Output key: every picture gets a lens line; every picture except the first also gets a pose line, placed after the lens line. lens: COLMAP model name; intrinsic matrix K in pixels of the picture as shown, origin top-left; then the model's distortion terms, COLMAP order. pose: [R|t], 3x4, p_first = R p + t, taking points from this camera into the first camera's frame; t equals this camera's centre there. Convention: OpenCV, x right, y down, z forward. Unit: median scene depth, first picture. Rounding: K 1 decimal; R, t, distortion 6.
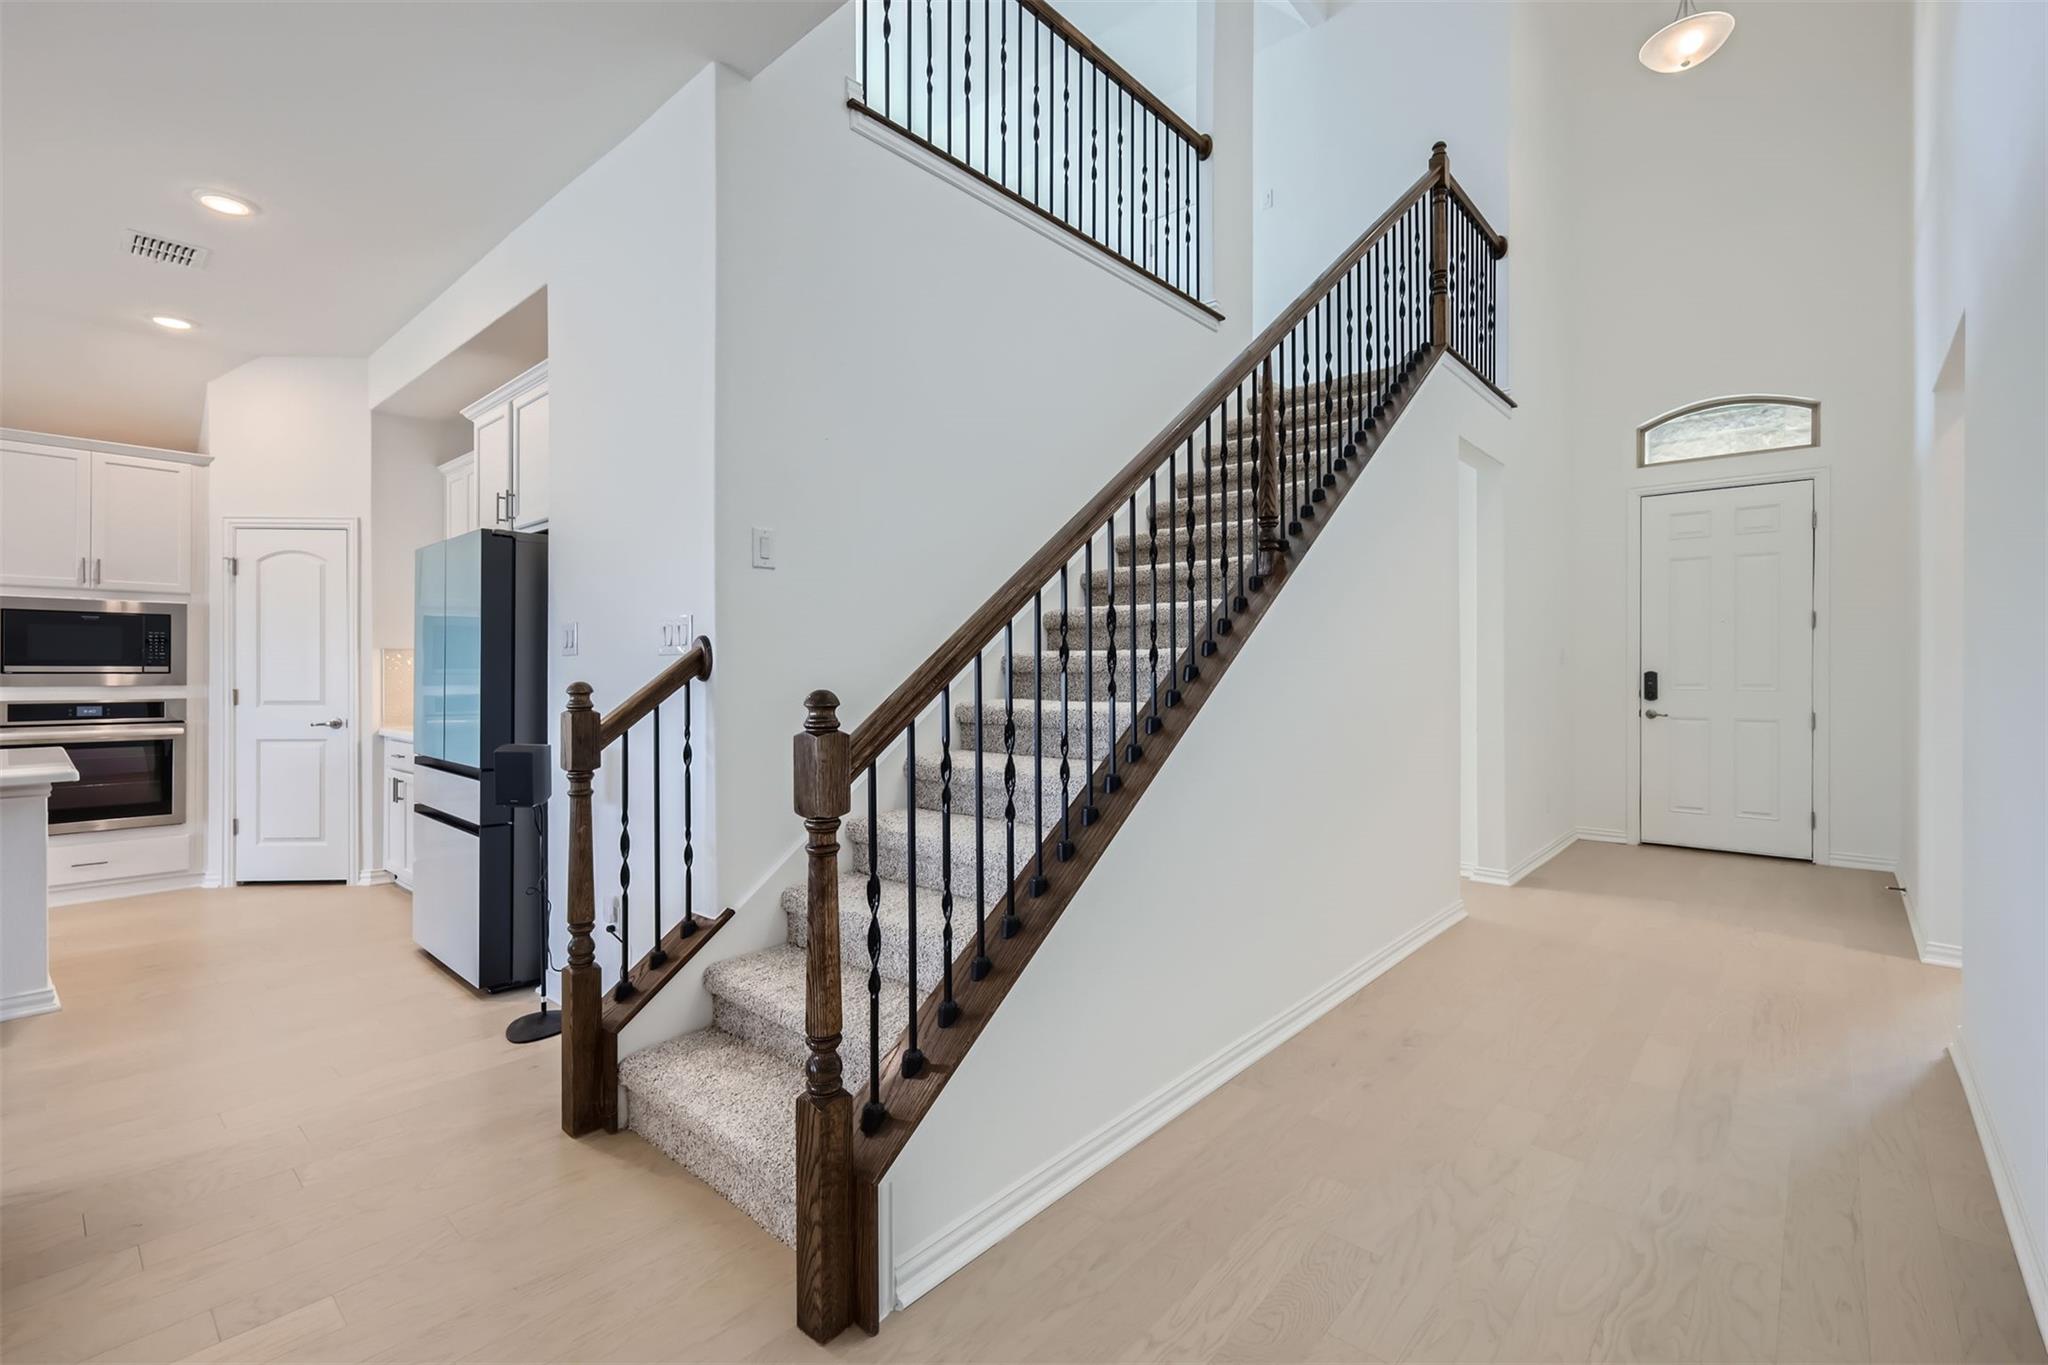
lens RADIAL K [[897.6, 0, 1002.4], [0, 897.6, 675.8], [0, 0, 1]] dist [0.004856, 0.000121]
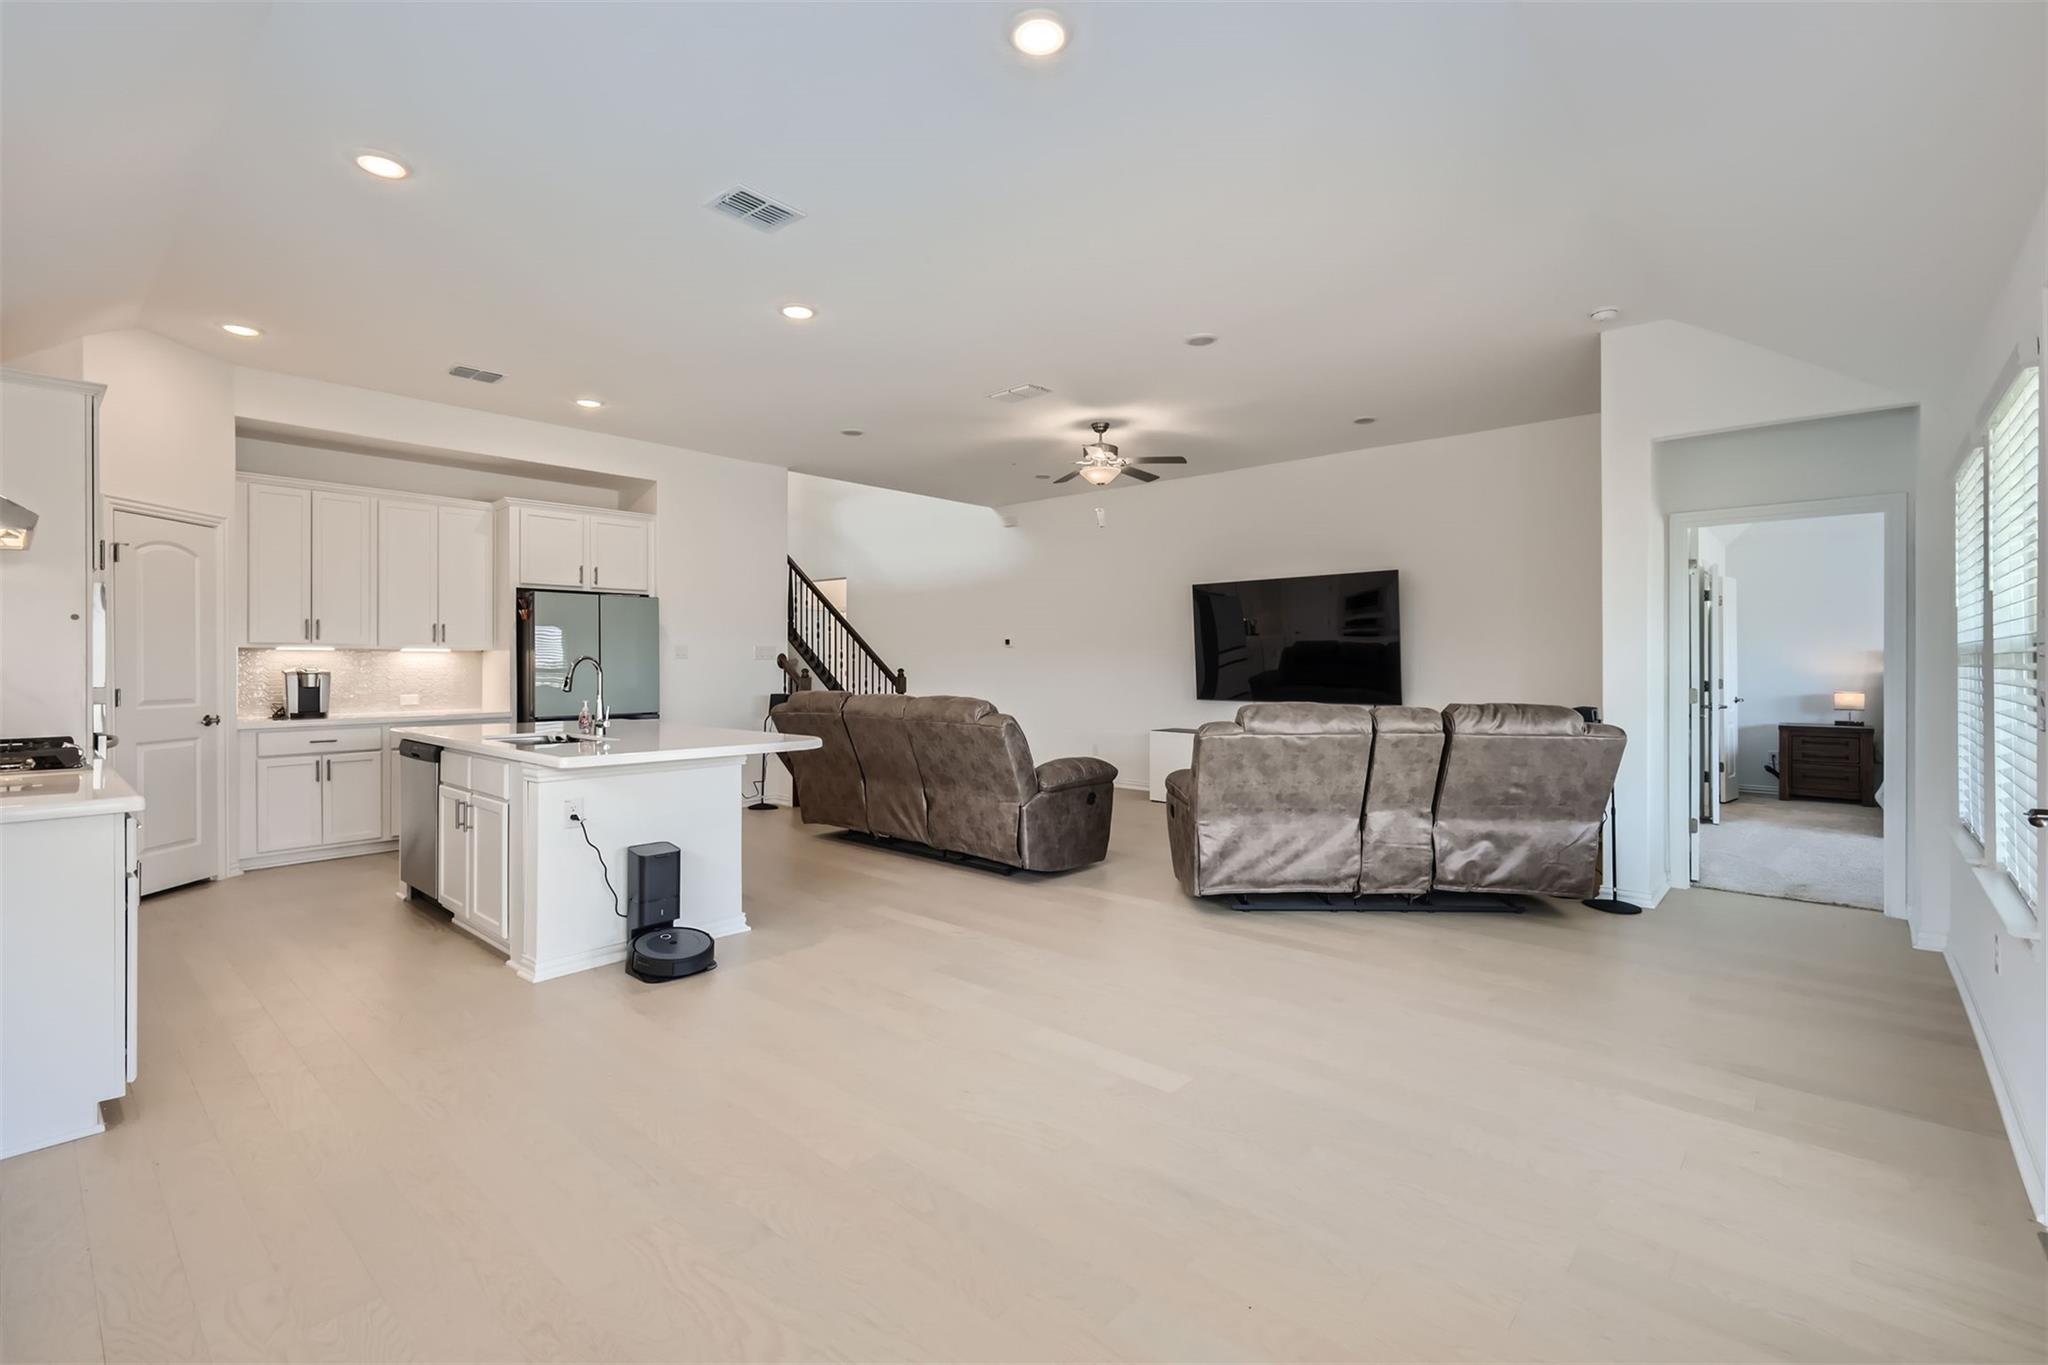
lens RADIAL K [[897.6, 0, 1021.8], [0, 897.6, 660.8], [0, 0, 1]] dist [0.004856, 0.000121]
pose [[-0.004446, -0.000413, 0.999990, -1.757464], [0.005260, 0.999986, 0.000436, -0.008726], [-0.999976, 0.005261, -0.004443, 0.103466]]
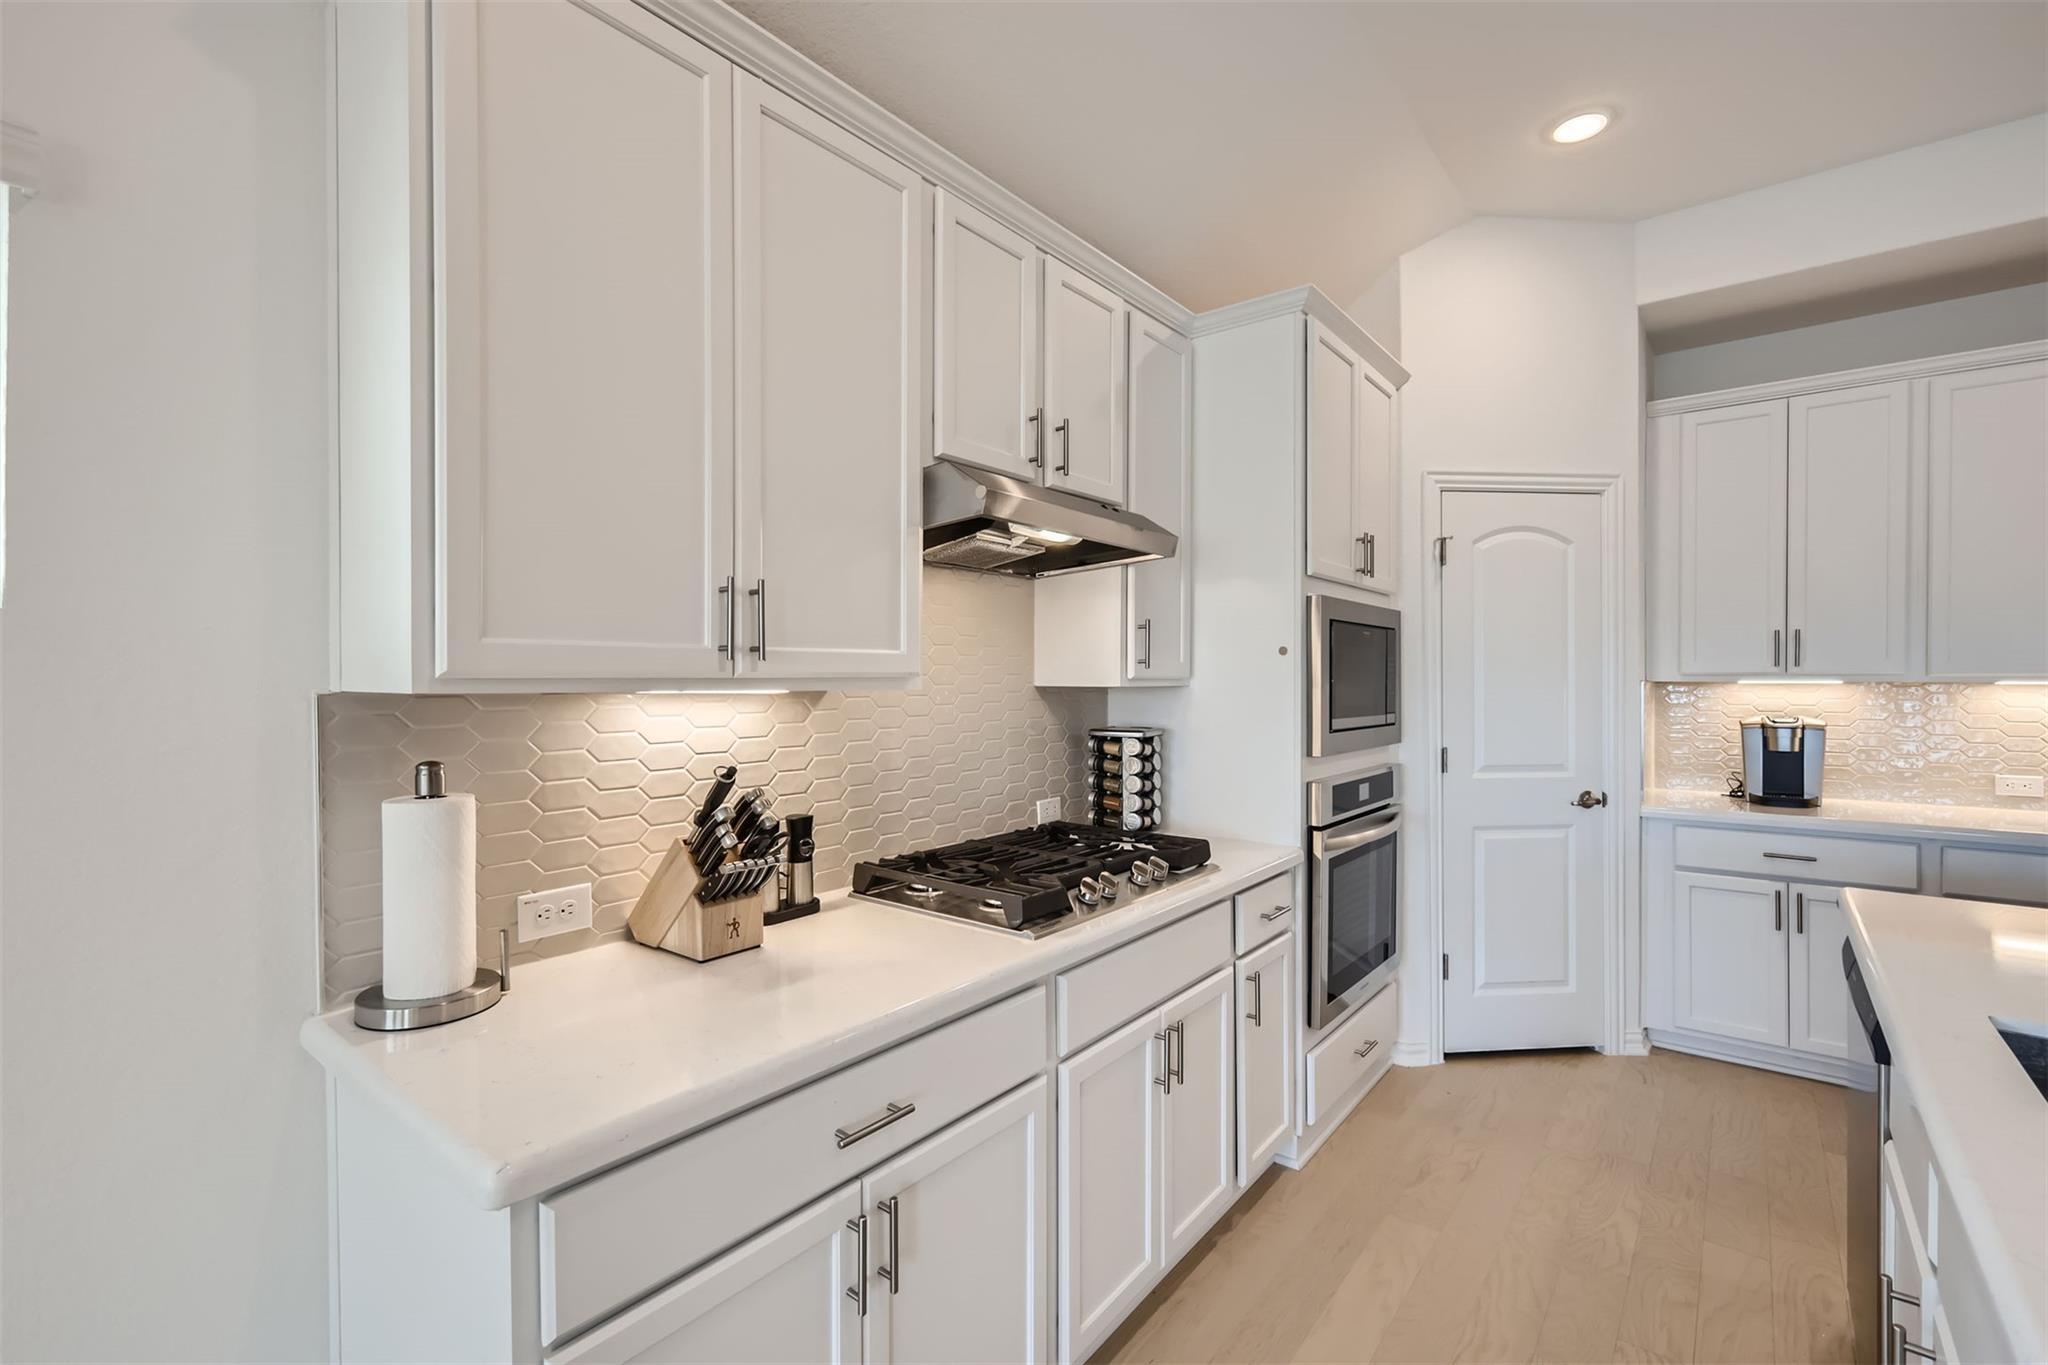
lens RADIAL K [[897.6, 0, 1009.9], [0, 897.6, 686.4], [0, 0, 1]] dist [0.004856, 0.000121]
pose [[0.998725, -0.005297, 0.050195, -1.187081], [0.005103, 0.999979, 0.003981, -0.031623], [-0.050215, -0.003720, 0.998731, 0.392281]]
